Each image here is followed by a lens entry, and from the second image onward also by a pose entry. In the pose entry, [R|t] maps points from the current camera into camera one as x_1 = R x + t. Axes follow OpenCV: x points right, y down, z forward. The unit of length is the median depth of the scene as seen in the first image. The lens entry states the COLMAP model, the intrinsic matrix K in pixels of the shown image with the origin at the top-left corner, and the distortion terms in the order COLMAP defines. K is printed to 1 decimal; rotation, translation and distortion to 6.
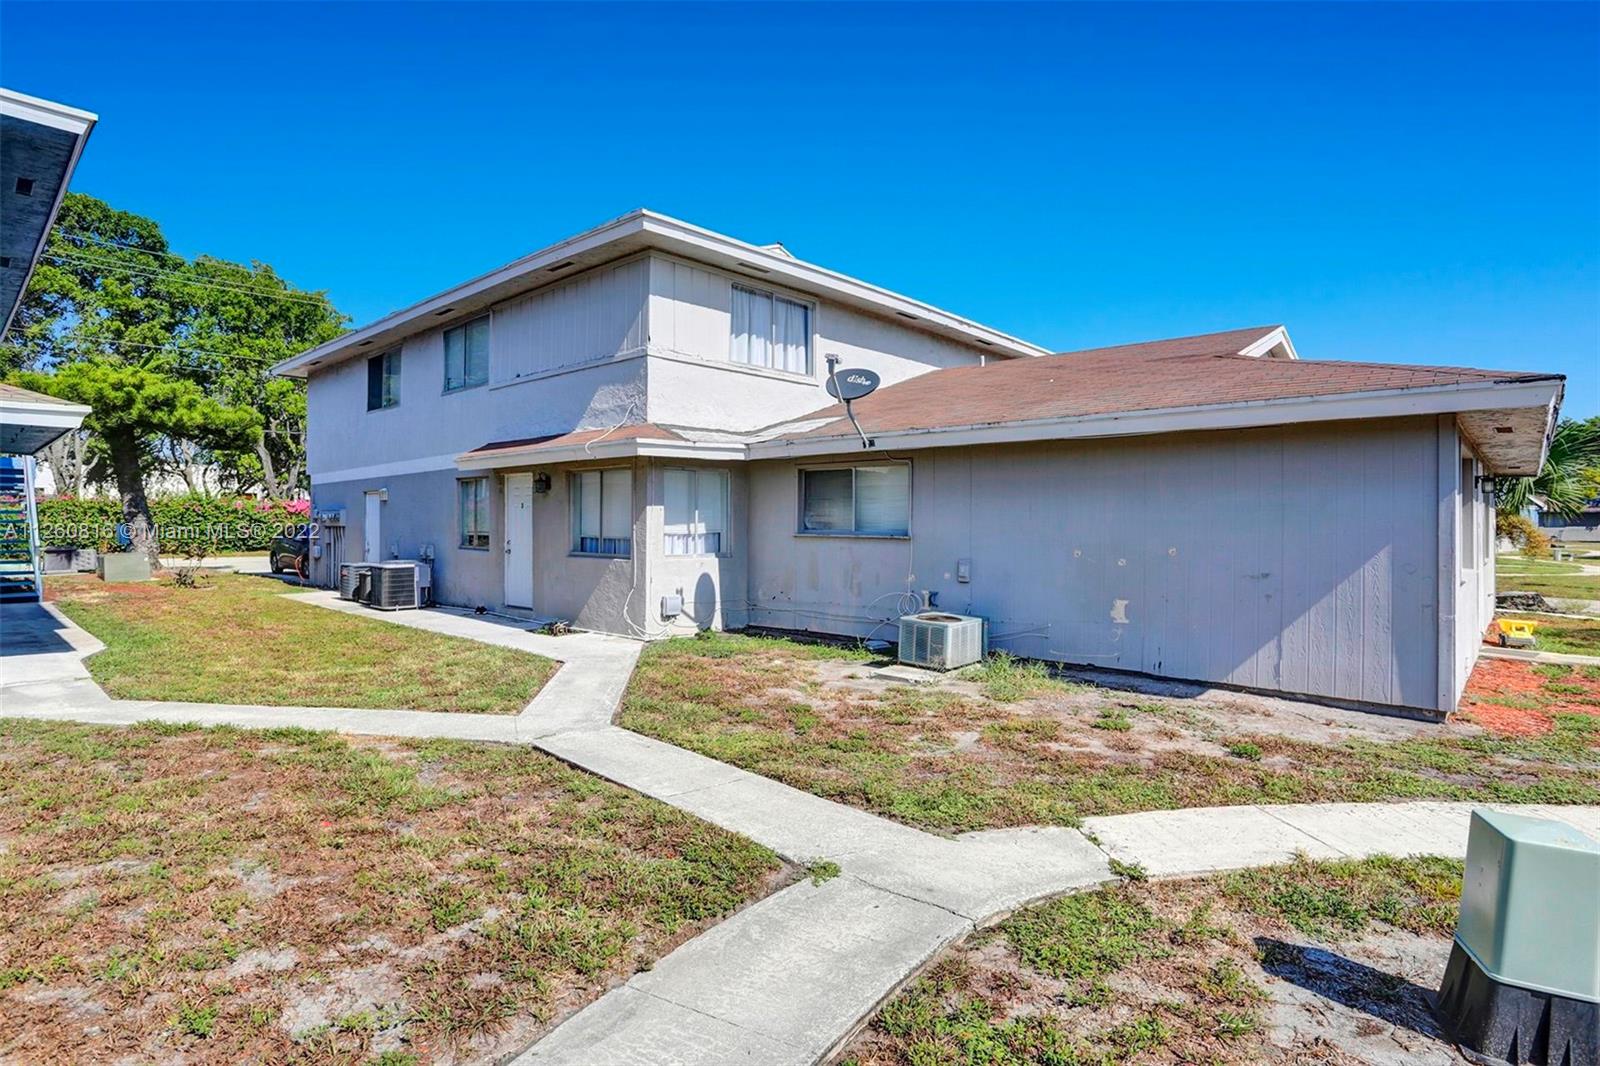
lens RADIAL K [[793.8, 0, 802.1], [0, 793.8, 524.9], [0, 0, 1]] dist [-0.038027, 0.001558]
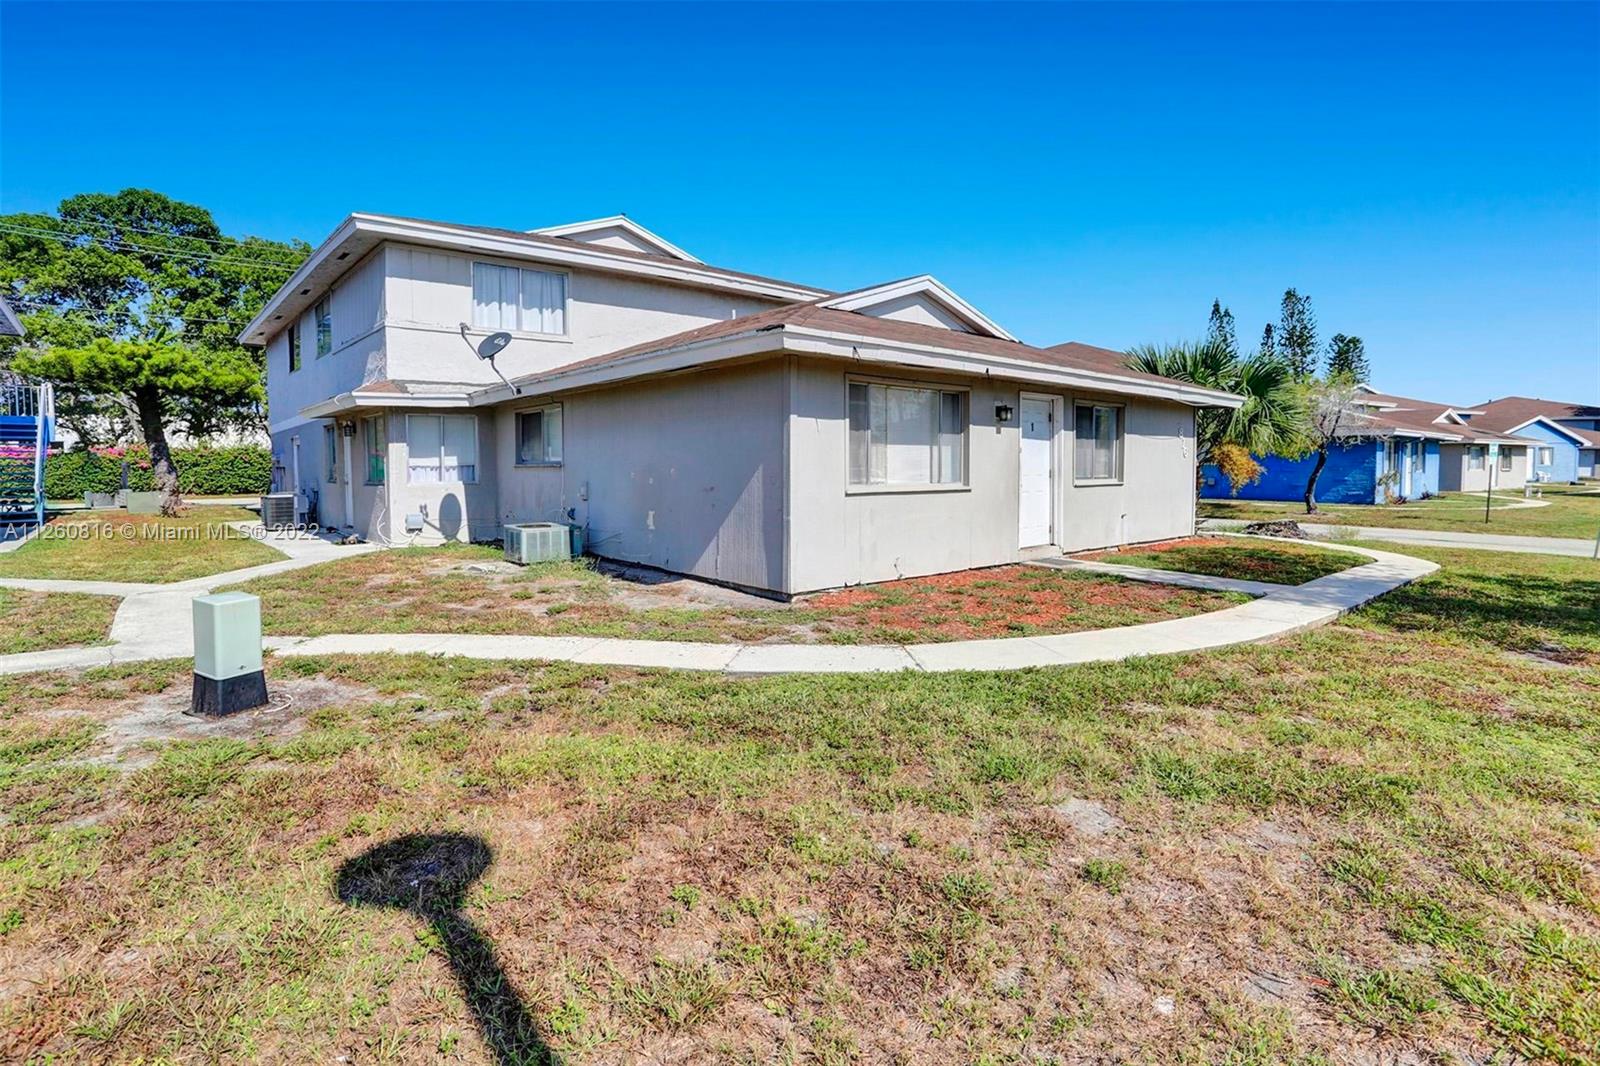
lens RADIAL K [[791.2, 0, 764.7], [0, 791.2, 512.9], [0, 0, 1]] dist [-0.006957, 0.000605]
pose [[0.985016, -0.000571, -0.172463, 0.569349], [0.009980, 0.998507, 0.053697, 0.023074], [0.172175, -0.054614, 0.983551, -0.152665]]
